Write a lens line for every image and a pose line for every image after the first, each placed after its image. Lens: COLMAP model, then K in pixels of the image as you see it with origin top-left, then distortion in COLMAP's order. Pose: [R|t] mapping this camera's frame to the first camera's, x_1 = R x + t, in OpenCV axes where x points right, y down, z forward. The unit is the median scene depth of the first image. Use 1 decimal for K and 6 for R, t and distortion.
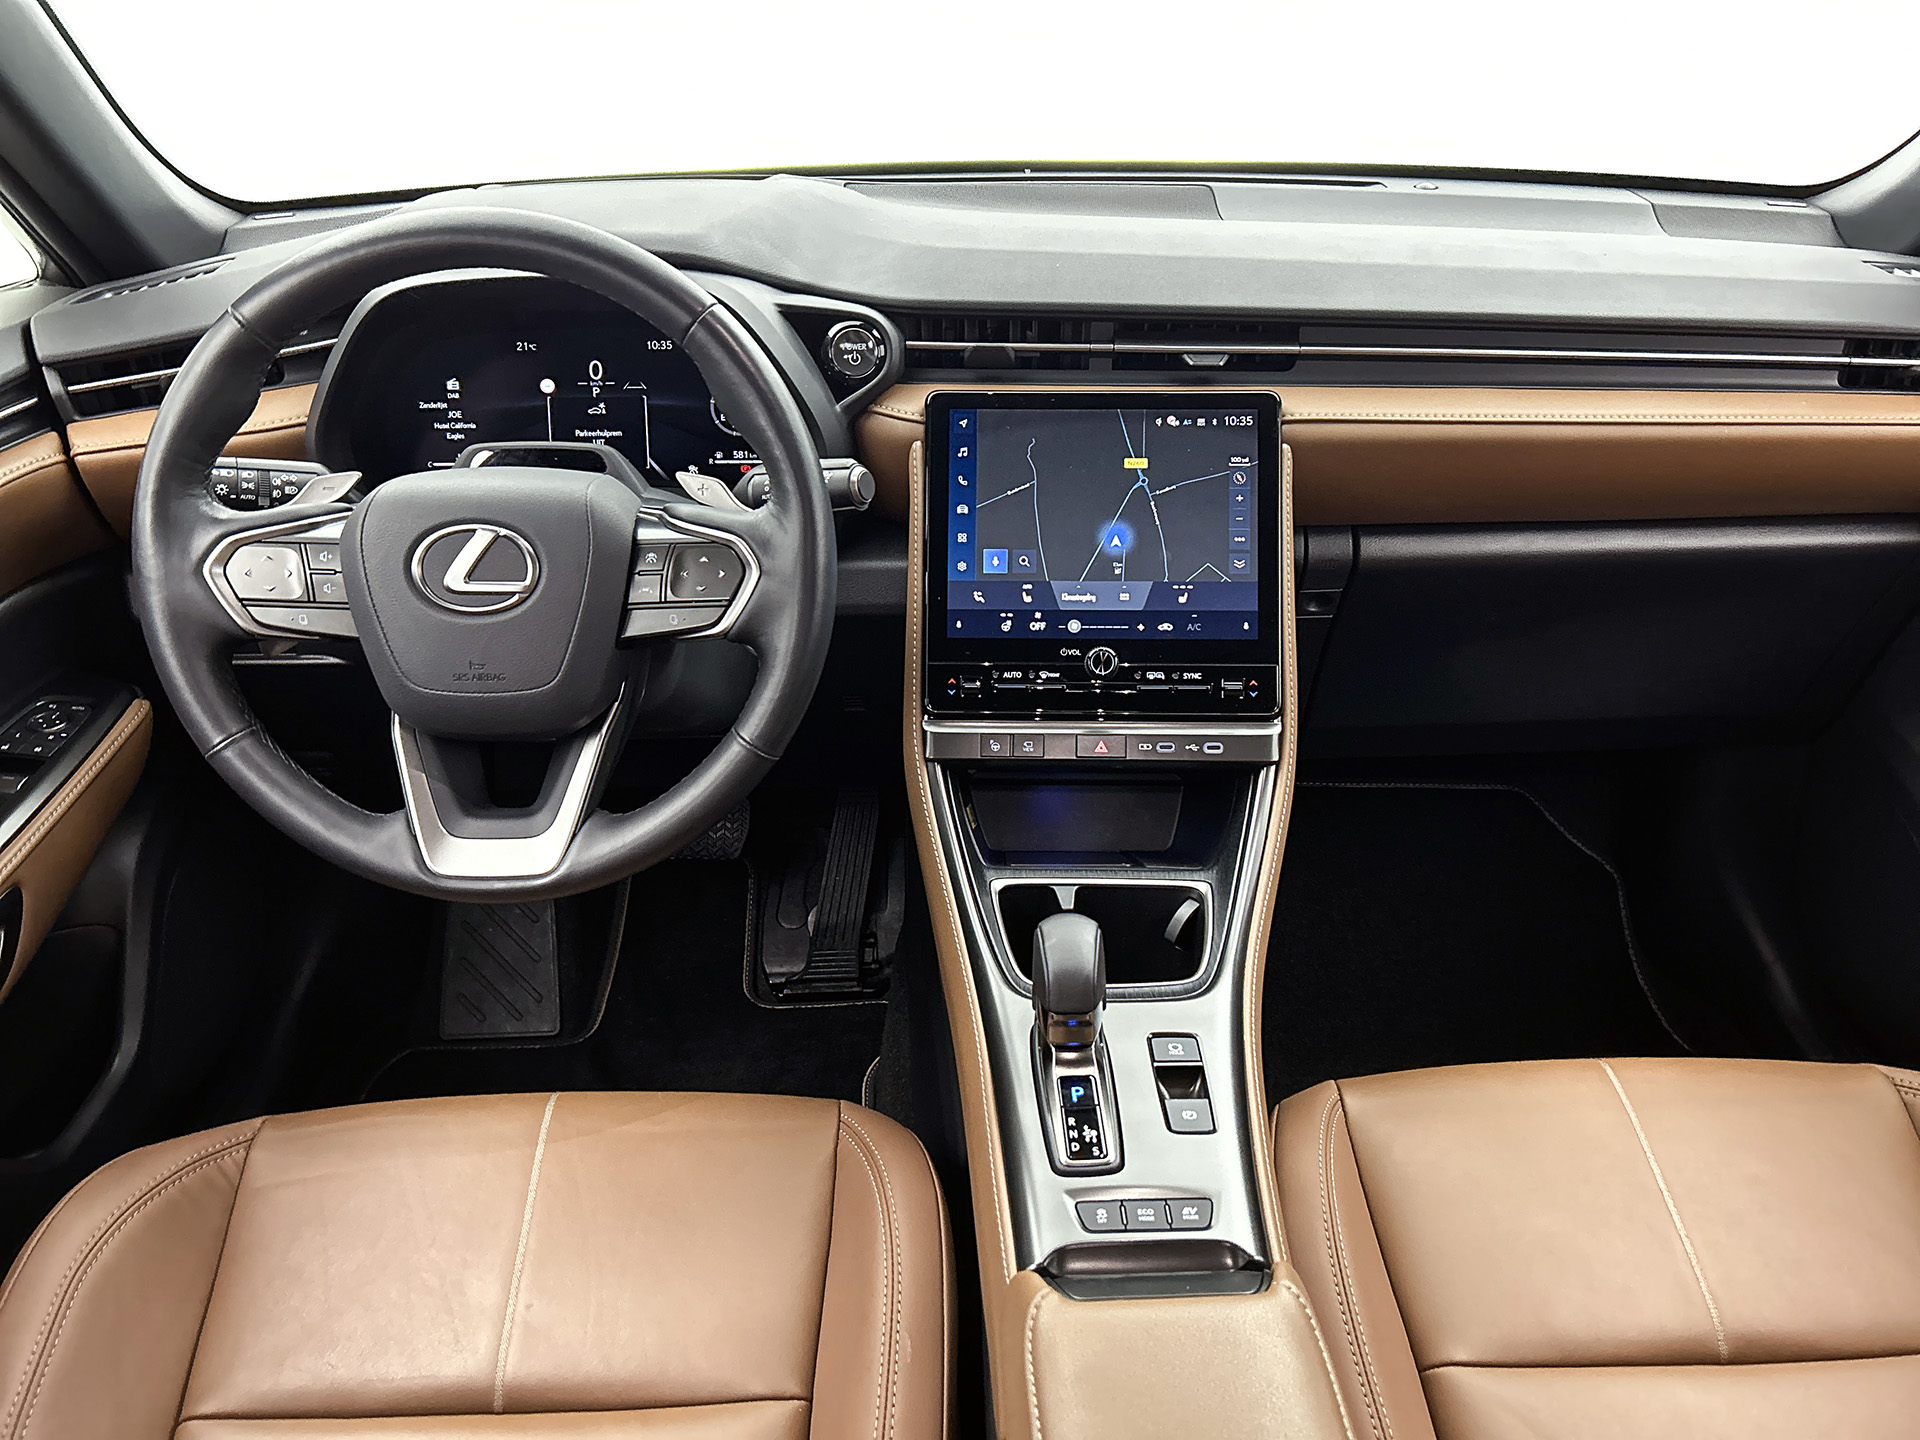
lens RADIAL K [[1468.7, 0, 960.0], [0, 1468.7, 720.0], [0, 0, 1]] dist [0.023156, 0.000619]
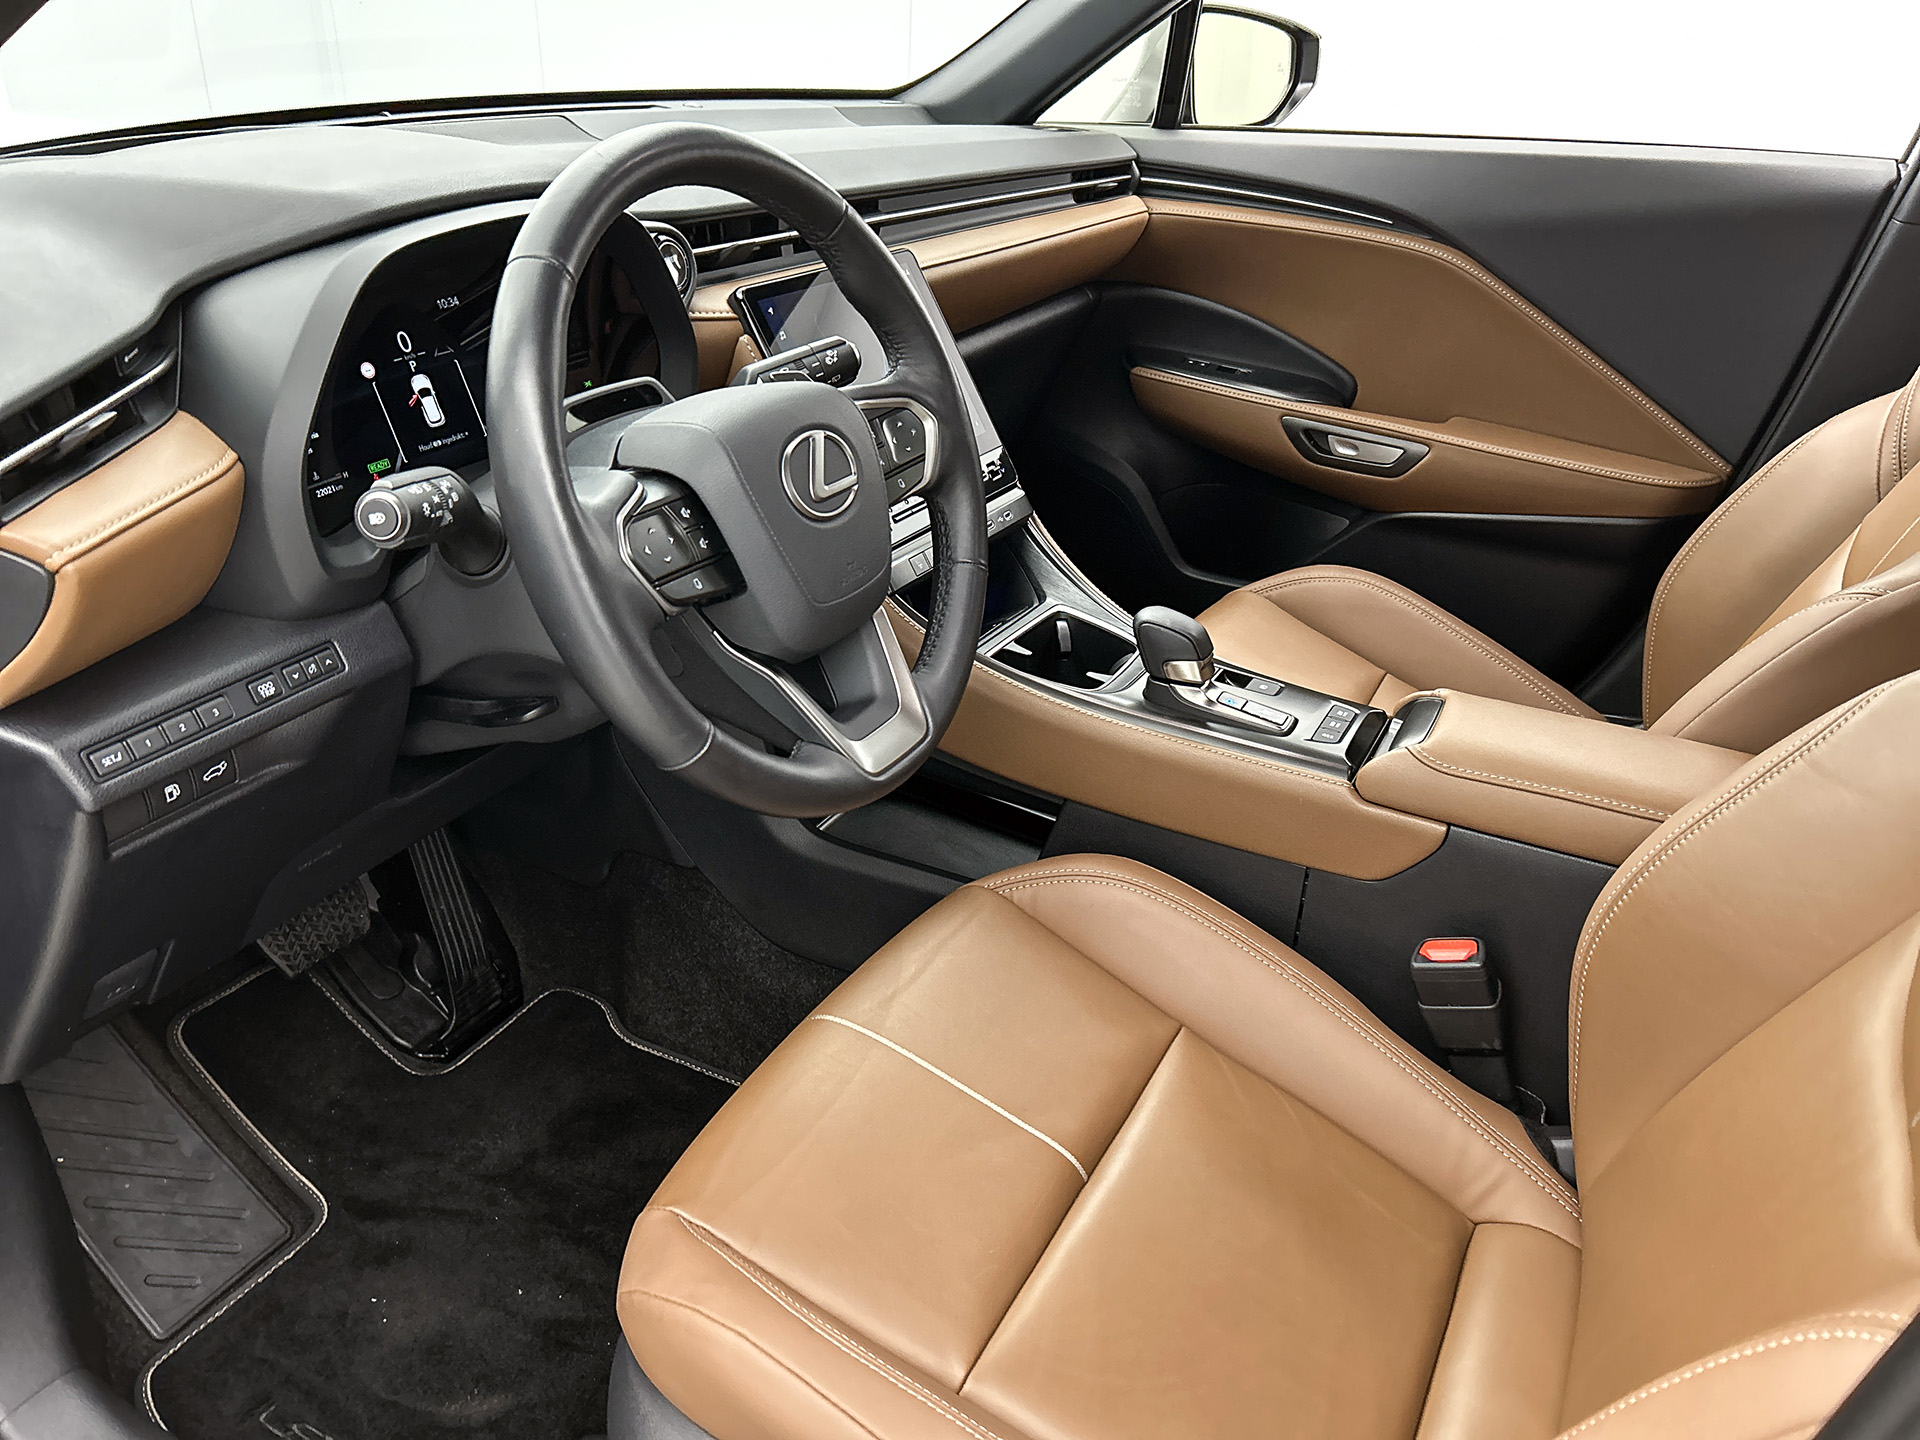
lens RADIAL K [[1503.1, 0, 960.0], [0, 1503.1, 720.0], [0, 0, 1]] dist [-0.038779, -0.002236]
pose [[0.485481, -0.377505, 0.788542, -0.941292], [0.368545, 0.906277, 0.206968, -0.102510], [-0.792769, 0.190134, 0.579108, 0.285375]]
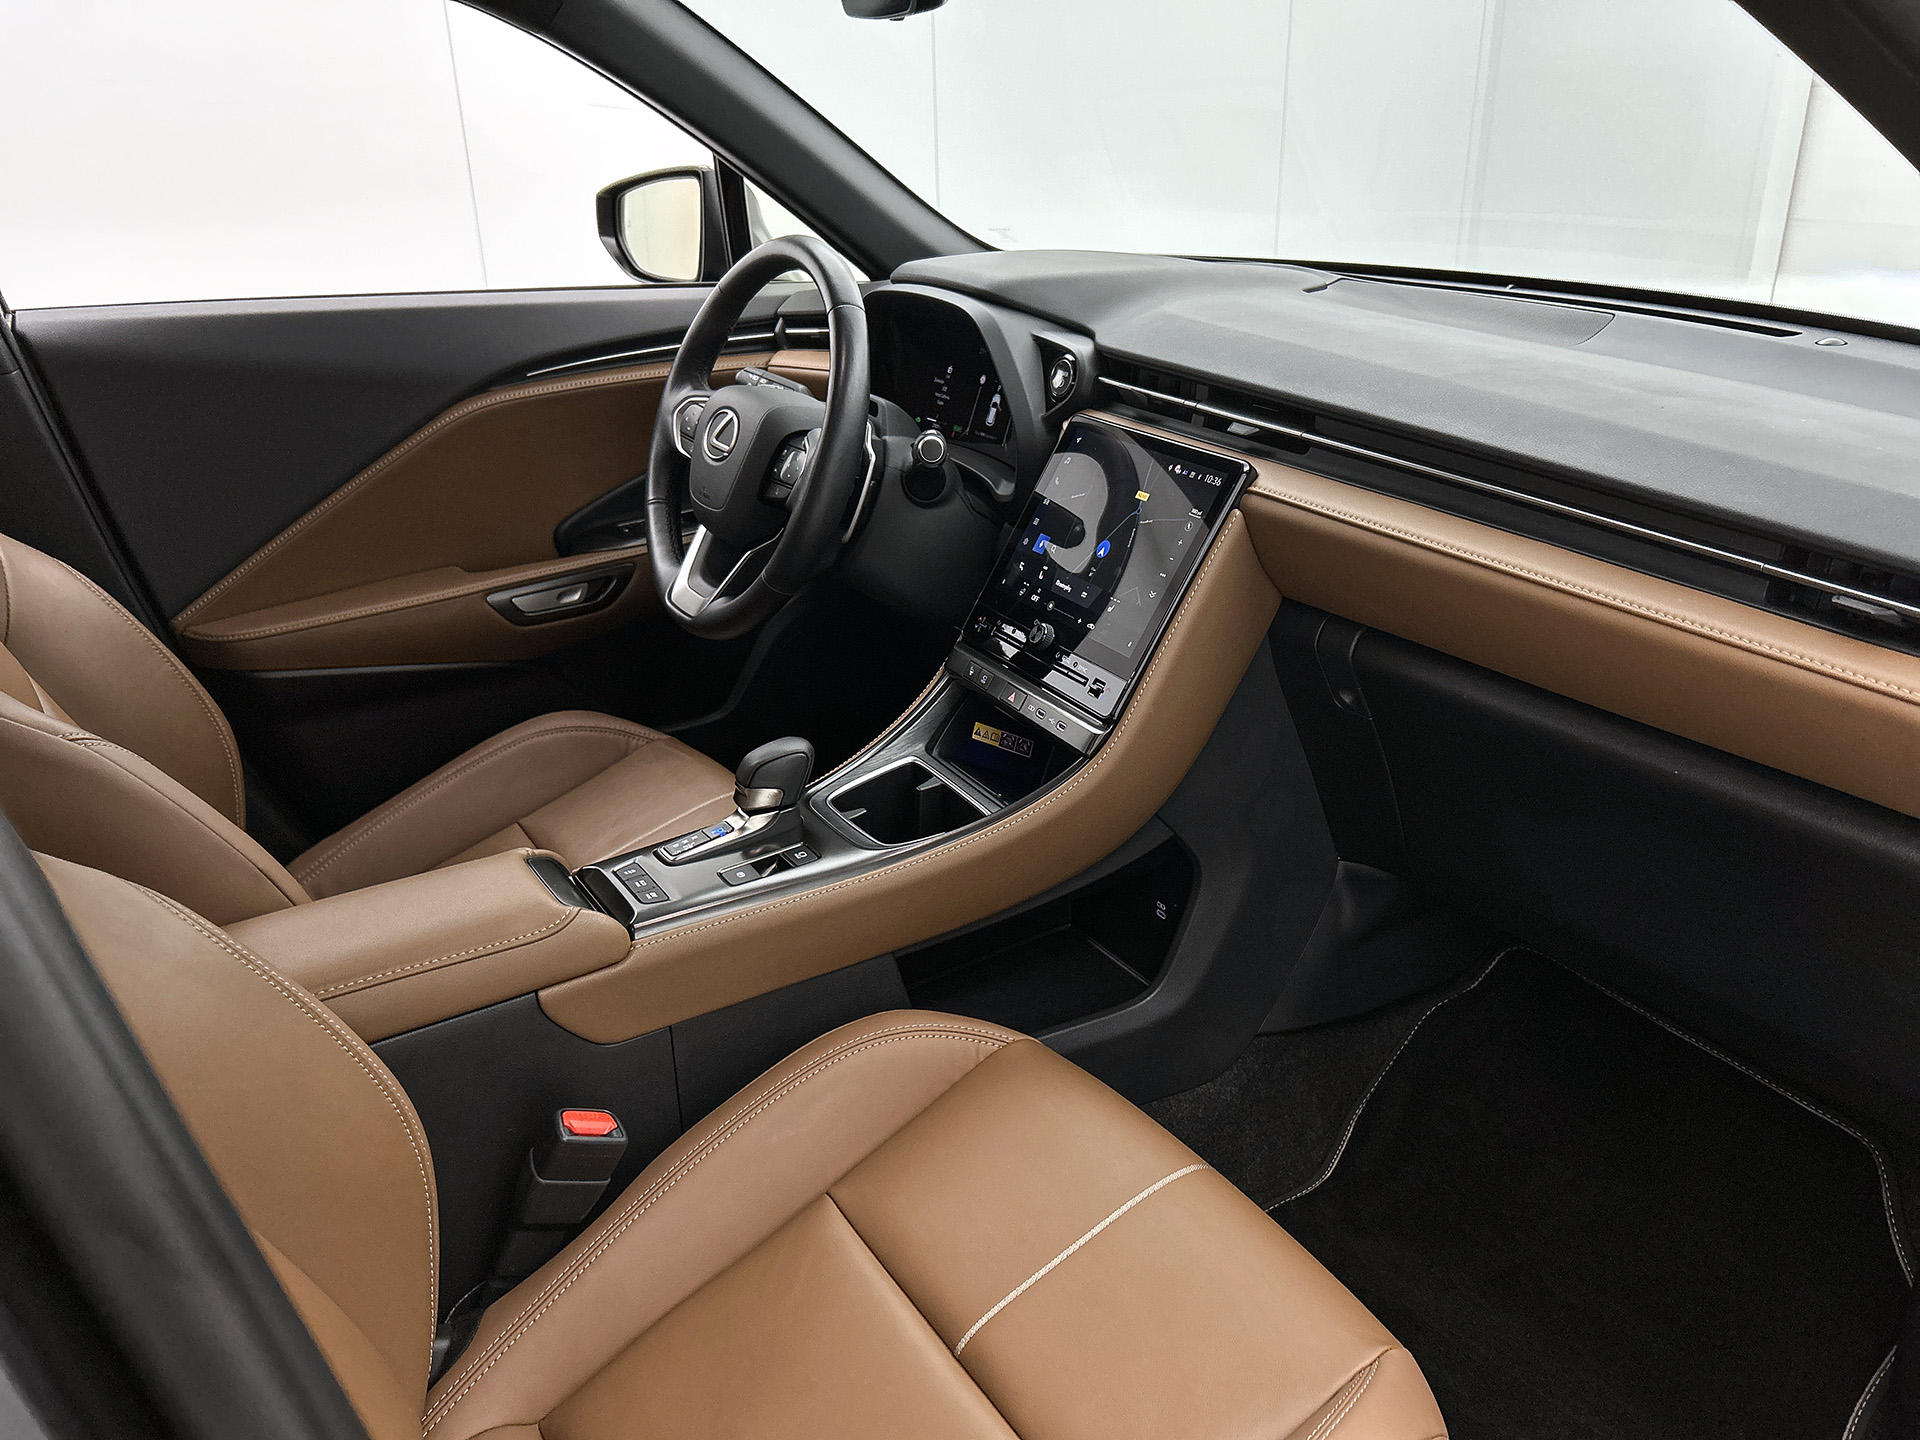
lens RADIAL K [[1468.7, 0, 960.0], [0, 1468.7, 720.0], [0, 0, 1]] dist [0.023156, 0.000619]
pose [[0.478430, 0.324848, -0.815830, 1.083350], [-0.395775, 0.909115, 0.129897, -0.107110], [0.783879, 0.260738, 0.563515, 0.265862]]
